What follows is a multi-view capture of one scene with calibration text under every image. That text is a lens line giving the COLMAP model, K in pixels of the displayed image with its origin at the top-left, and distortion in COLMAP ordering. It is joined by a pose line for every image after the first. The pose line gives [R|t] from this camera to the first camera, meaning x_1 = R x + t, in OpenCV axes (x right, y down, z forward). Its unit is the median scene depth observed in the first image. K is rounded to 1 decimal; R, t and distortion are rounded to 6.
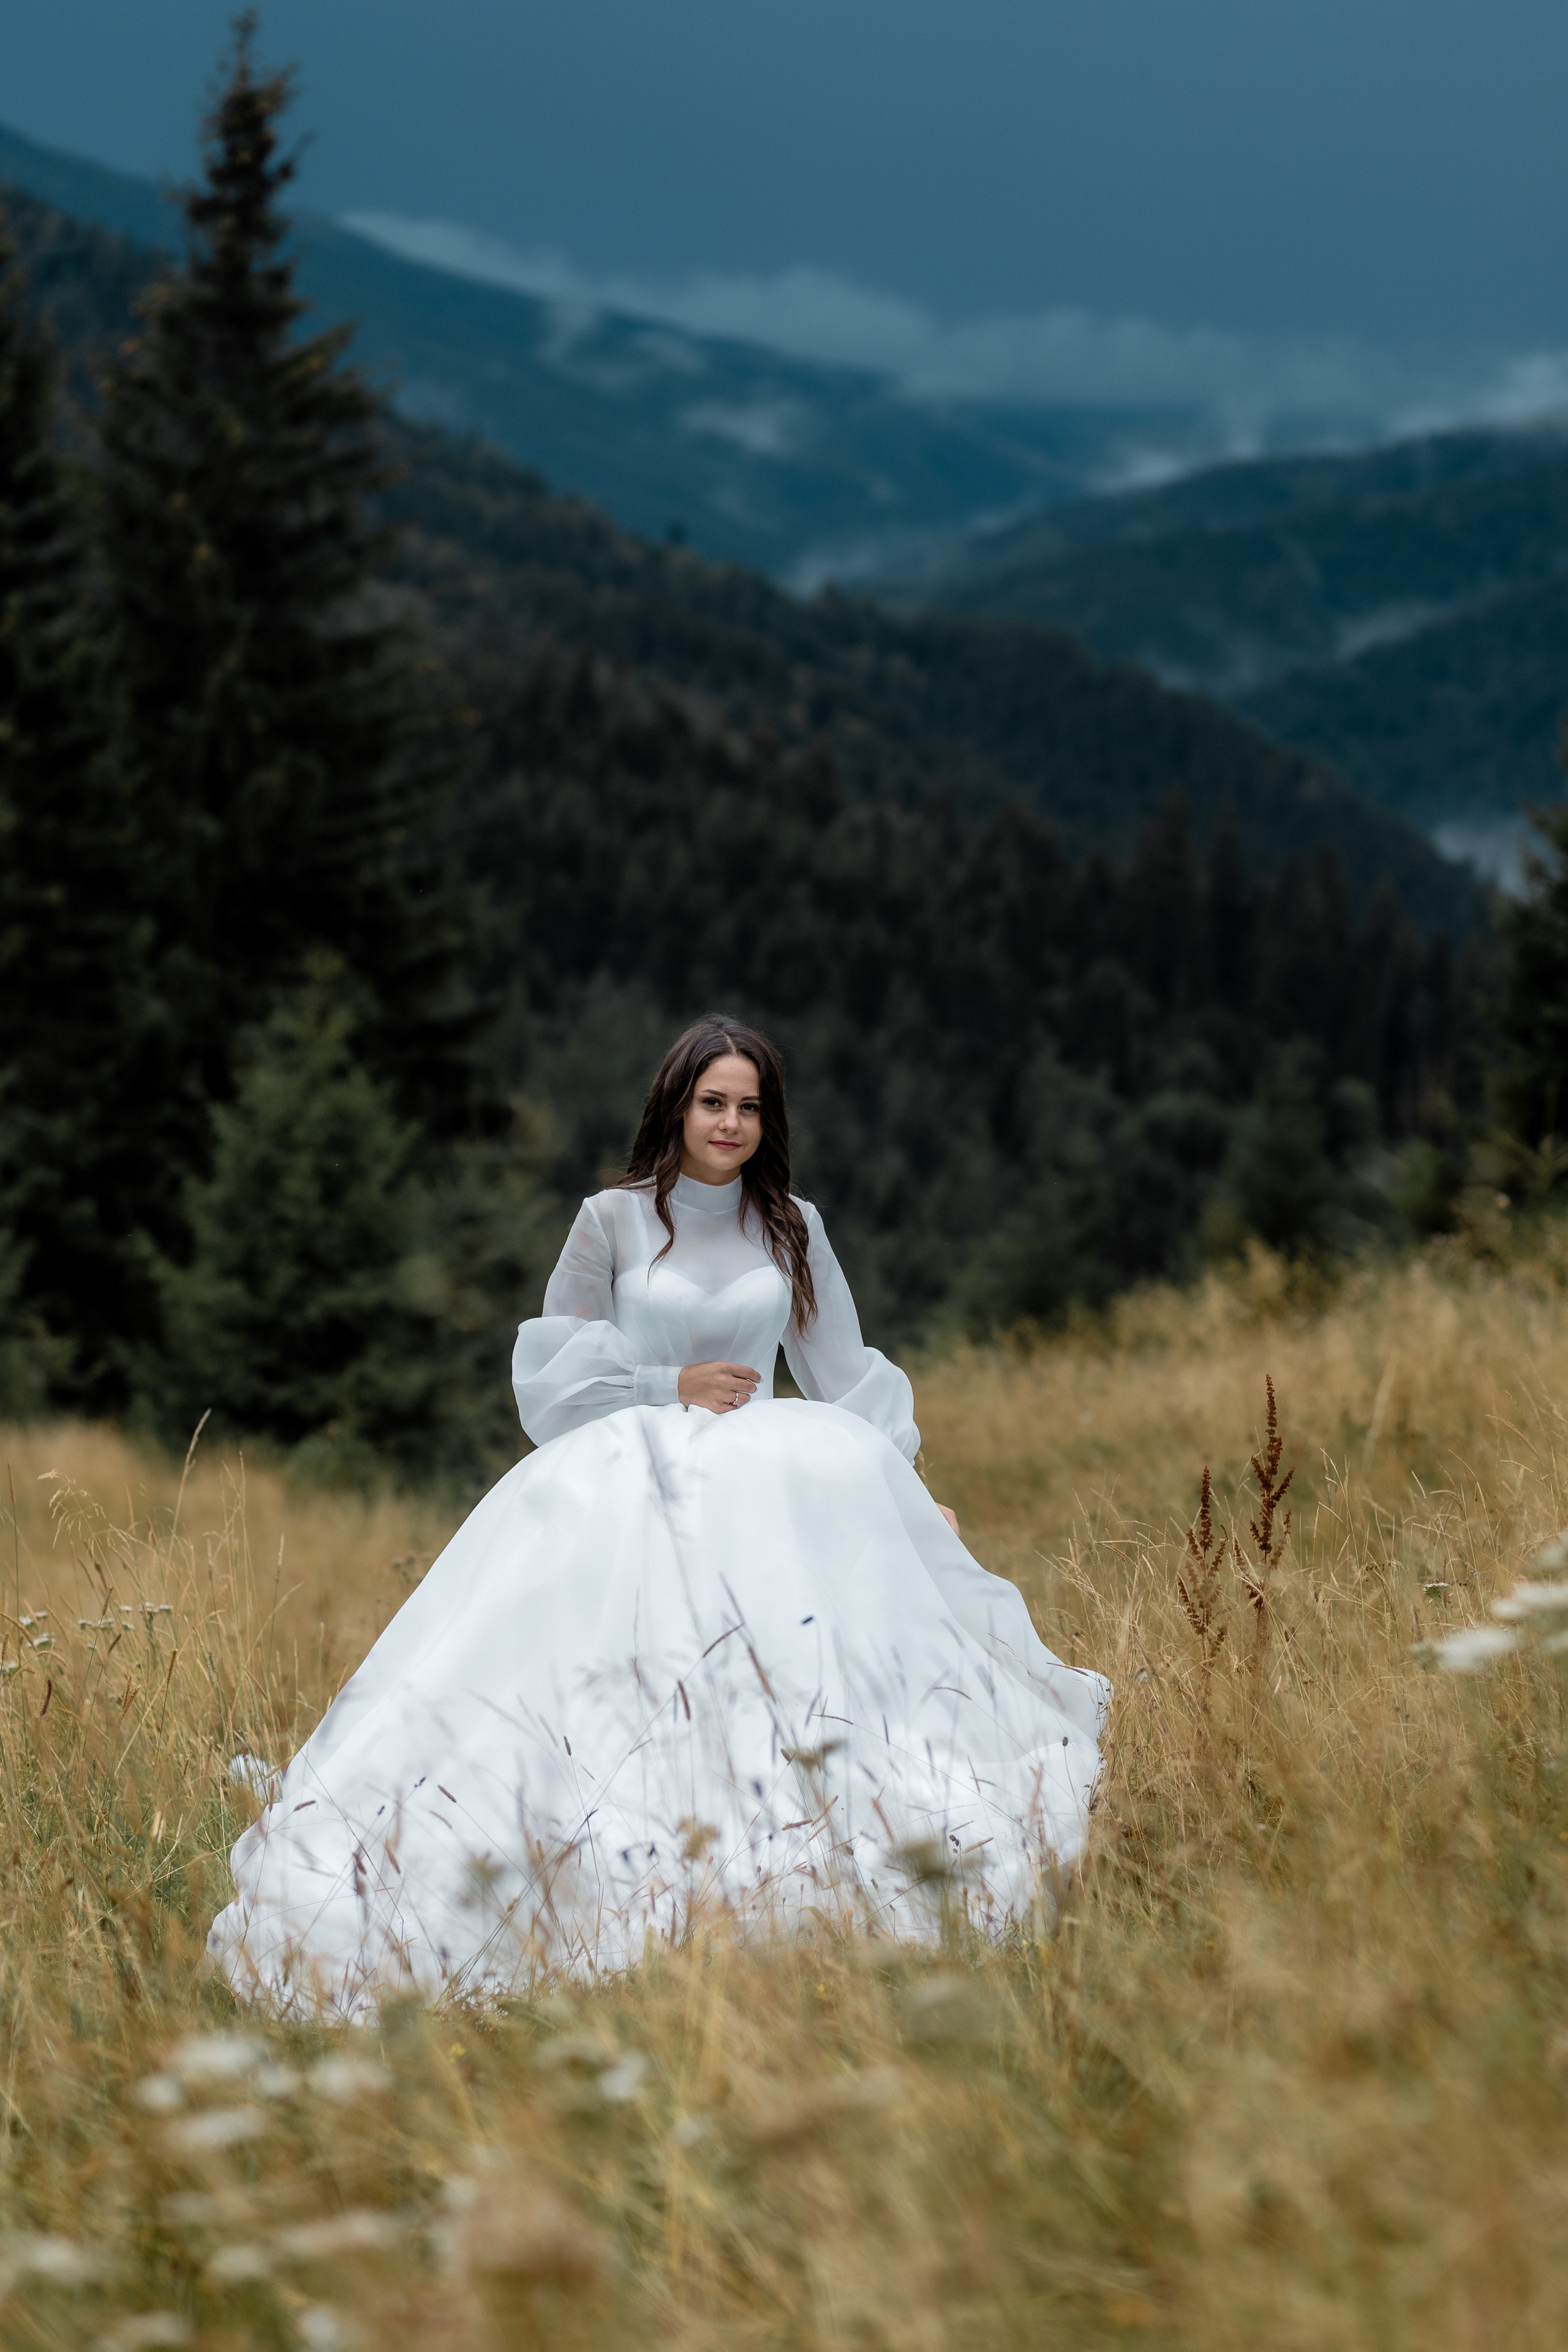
lens RADIAL K [[5590.2, 0, 783.2], [0, 5590.2, 1174.7], [0, 0, 1]] dist [0.039172, 0.000000]
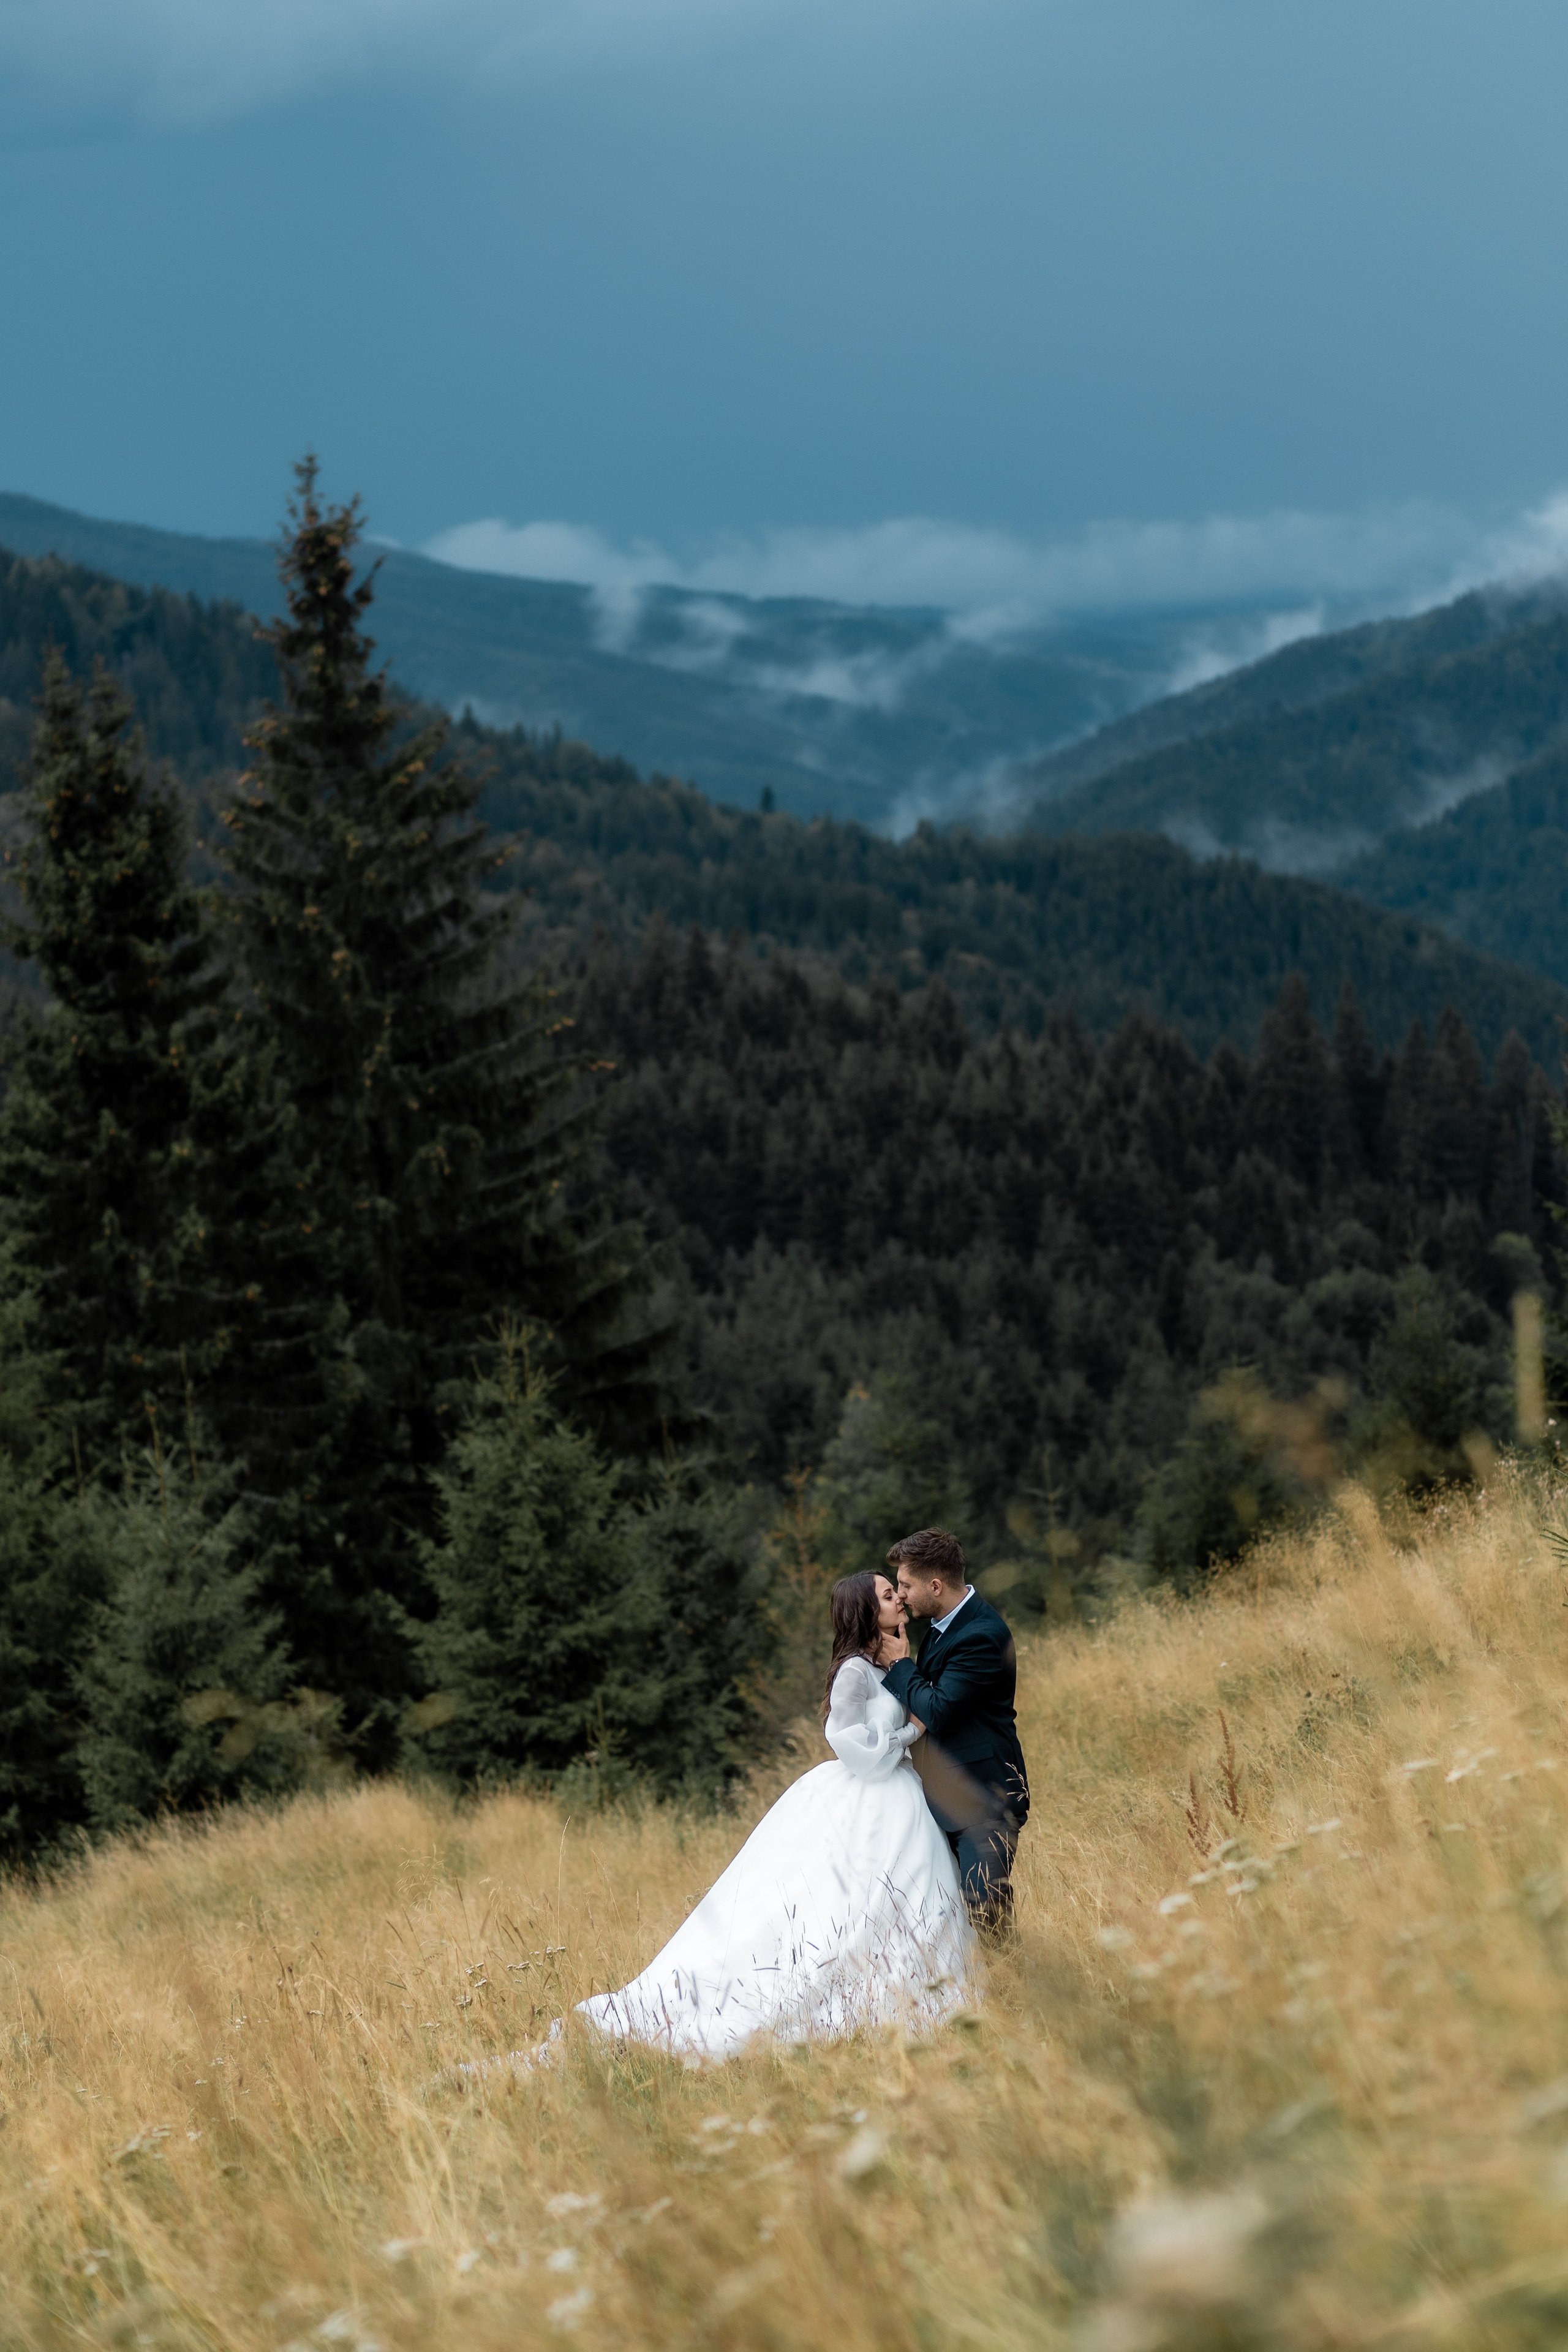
lens RADIAL K [[5590.2, 0, 785.2], [0, 5590.2, 1160.5], [0, 0, 1]] dist [0.039172, 0.000000]
pose [[0.987991, -0.152322, -0.025904, 0.003101], [0.150975, 0.987382, -0.047789, -0.007063], [0.032857, 0.043305, 0.998521, -0.072277]]
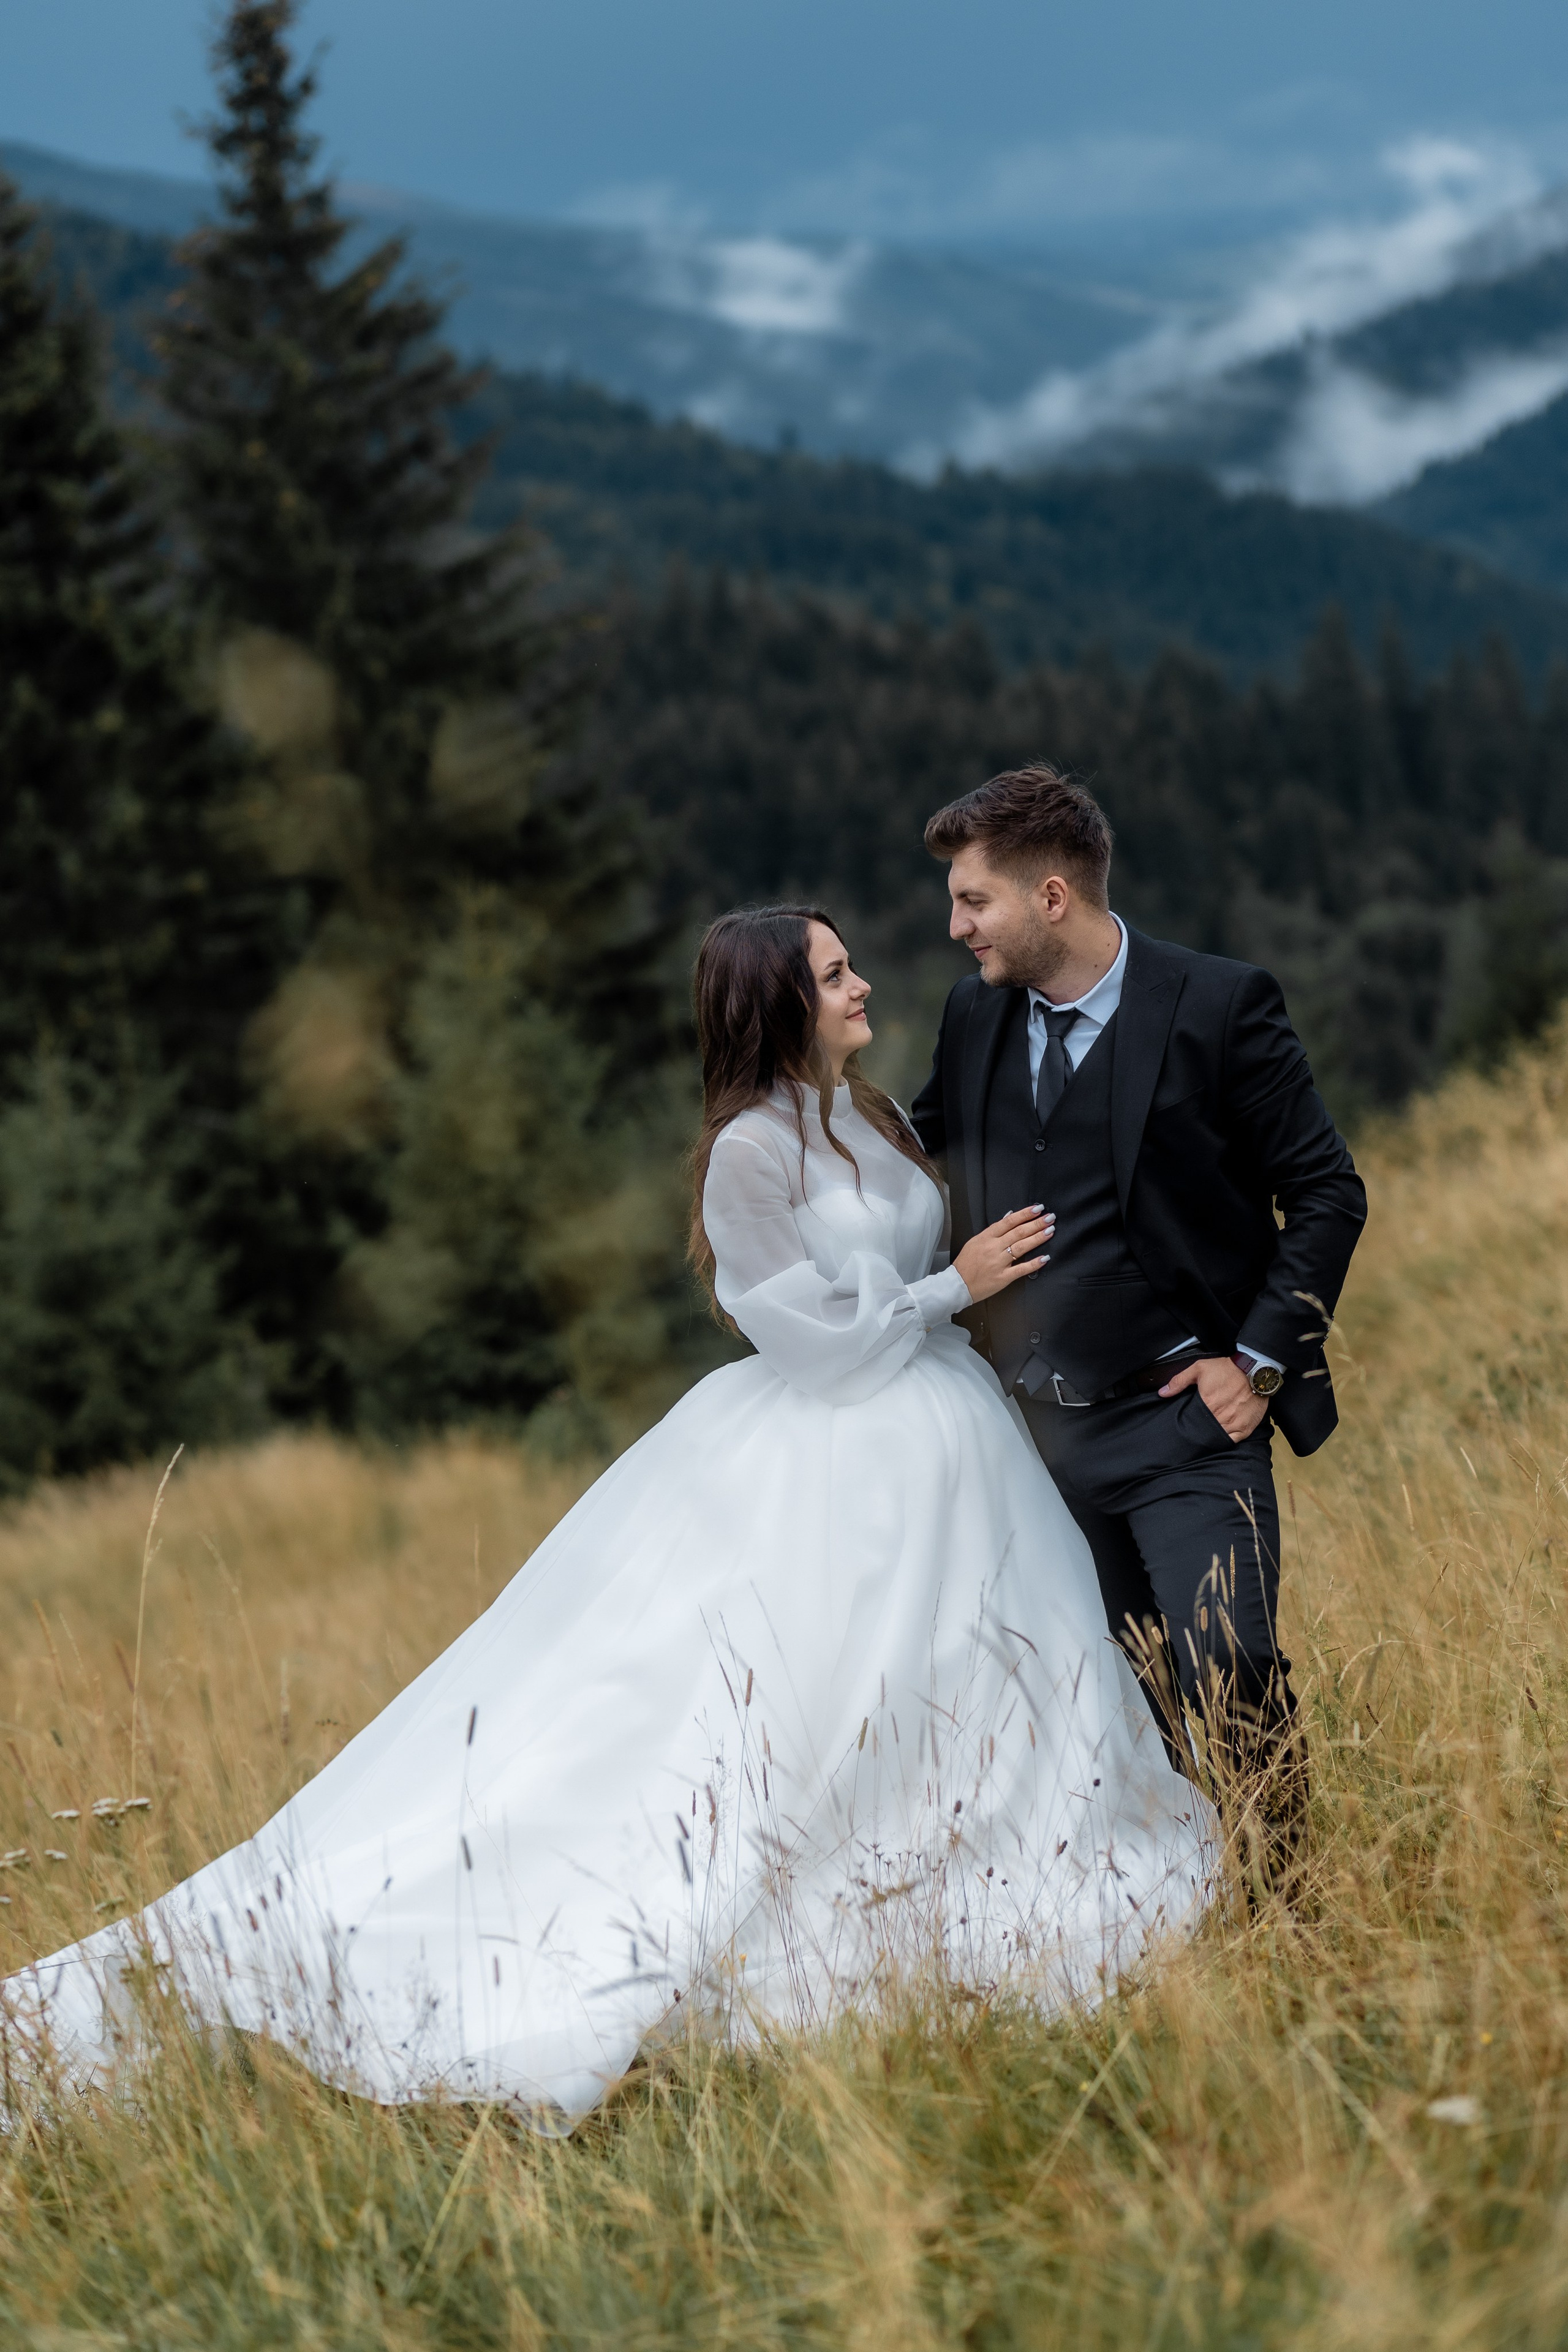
lens RADIAL K [[5590.2, 0, 787.5], [0, 5590.2, 1176.1], [0, 0, 1]] dist [0.039172, 0.000000]
pose [[0.984465, -0.170541, -0.041773, -0.001057], [0.171259, 0.985123, 0.014232, 0.002200], [0.038724, -0.021165, 0.999026, 0.055666]]
